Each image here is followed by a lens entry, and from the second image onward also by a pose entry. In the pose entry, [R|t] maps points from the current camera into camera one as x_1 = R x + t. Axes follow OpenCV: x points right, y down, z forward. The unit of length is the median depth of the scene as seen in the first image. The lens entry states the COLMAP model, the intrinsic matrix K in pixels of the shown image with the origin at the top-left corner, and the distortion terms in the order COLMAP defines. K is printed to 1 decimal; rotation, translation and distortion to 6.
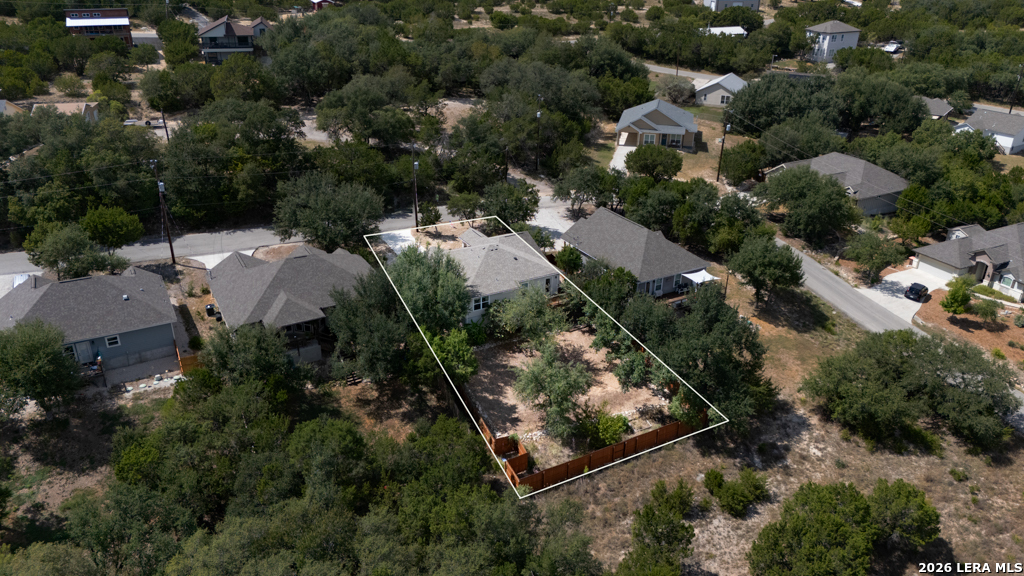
lens RADIAL K [[756.3, 0, 513.9], [0, 756.3, 283.5], [0, 0, 1]] dist [0.066746, -0.066460]
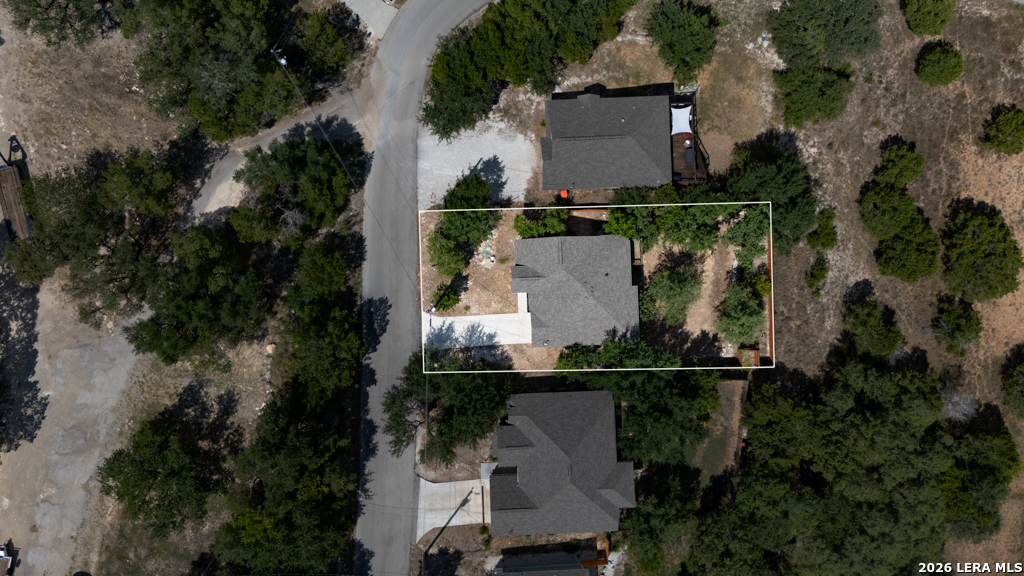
lens RADIAL K [[756.3, 0, 512.8], [0, 756.3, 283.5], [0, 0, 1]] dist [0.066746, -0.066460]
pose [[0.457999, -0.888892, 0.010404, -0.089261], [0.345010, 0.188528, 0.919470, -1.172914], [-0.819271, -0.417527, 0.393022, 0.763933]]
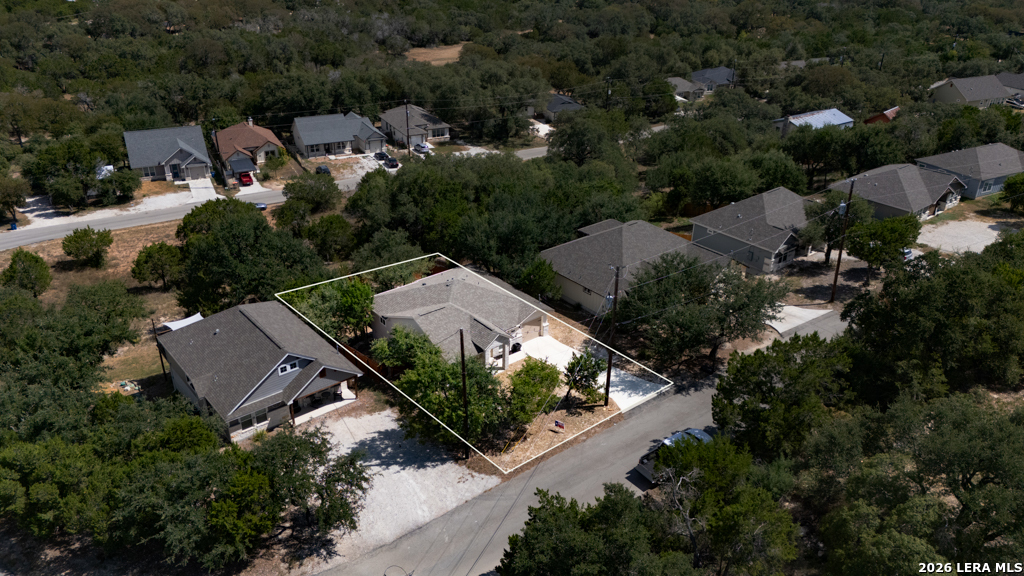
lens RADIAL K [[756.3, 0, 514.9], [0, 756.3, 277.7], [0, 0, 1]] dist [0.066746, -0.066460]
pose [[-0.982821, 0.053162, -0.176739, 0.055682], [-0.103600, 0.633604, 0.766689, -0.767165], [0.152741, 0.771829, -0.617212, 1.699280]]
